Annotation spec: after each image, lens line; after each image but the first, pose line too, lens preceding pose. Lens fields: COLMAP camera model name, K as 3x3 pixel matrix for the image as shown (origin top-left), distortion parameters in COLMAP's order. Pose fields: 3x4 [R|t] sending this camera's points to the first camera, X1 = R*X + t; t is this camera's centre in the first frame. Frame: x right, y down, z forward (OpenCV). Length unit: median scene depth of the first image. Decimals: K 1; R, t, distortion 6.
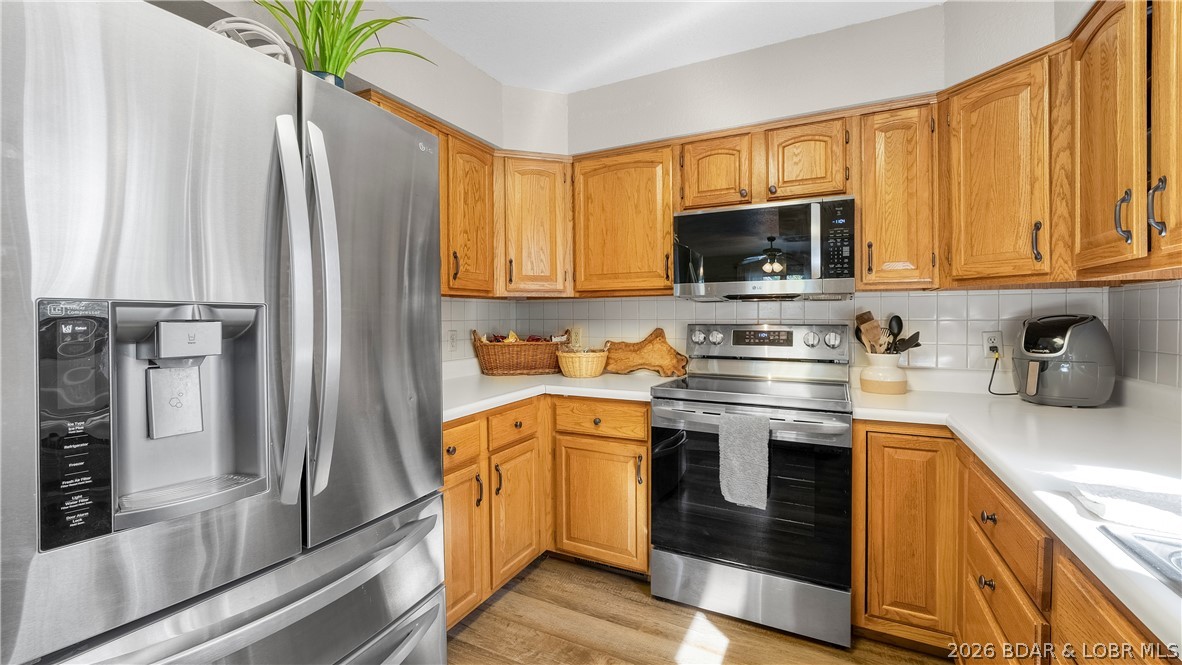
lens RADIAL K [[476.7, 0, 580.9], [0, 476.7, 317.3], [0, 0, 1]] dist [-0.001664, -0.000151]
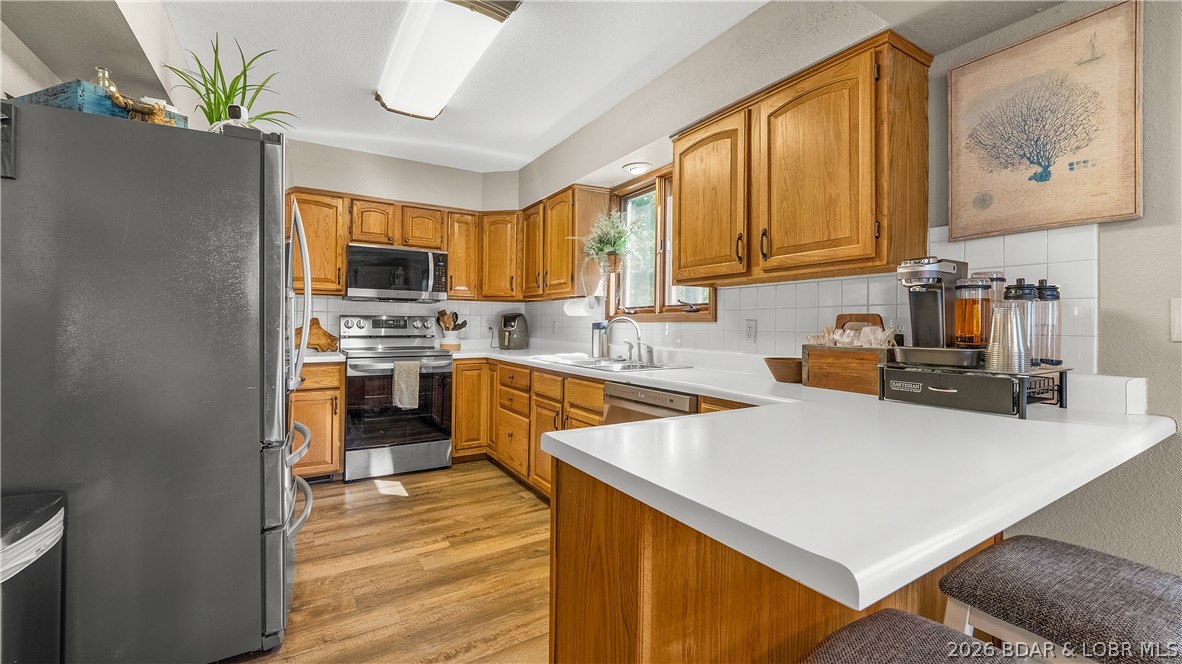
lens RADIAL K [[476.7, 0, 580.9], [0, 476.7, 321.7], [0, 0, 1]] dist [-0.001664, -0.000151]
pose [[0.514345, 0.009084, 0.857535, -0.789470], [-0.011339, 0.999929, -0.003791, 0.038987], [-0.857508, -0.007774, 0.514411, -0.484887]]
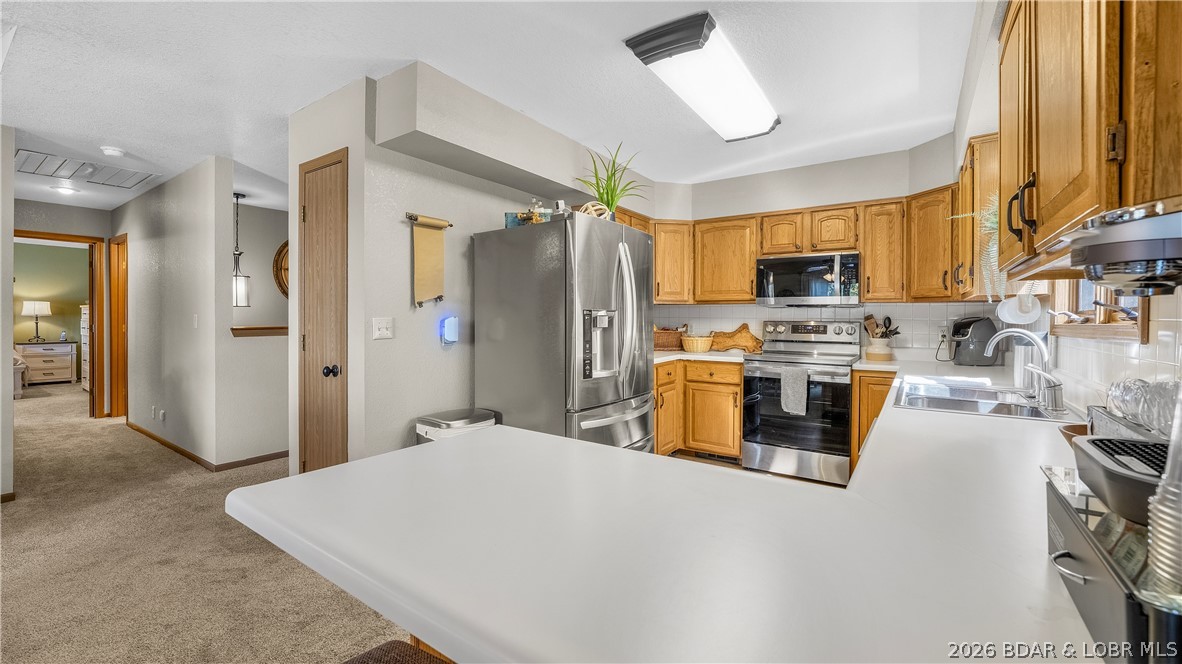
lens RADIAL K [[476.7, 0, 593.9], [0, 476.7, 321.9], [0, 0, 1]] dist [-0.001664, -0.000151]
pose [[0.994524, 0.010082, -0.104017, -0.227088], [-0.008979, 0.999898, 0.011071, 0.005496], [0.104118, -0.010076, 0.994514, -0.851181]]
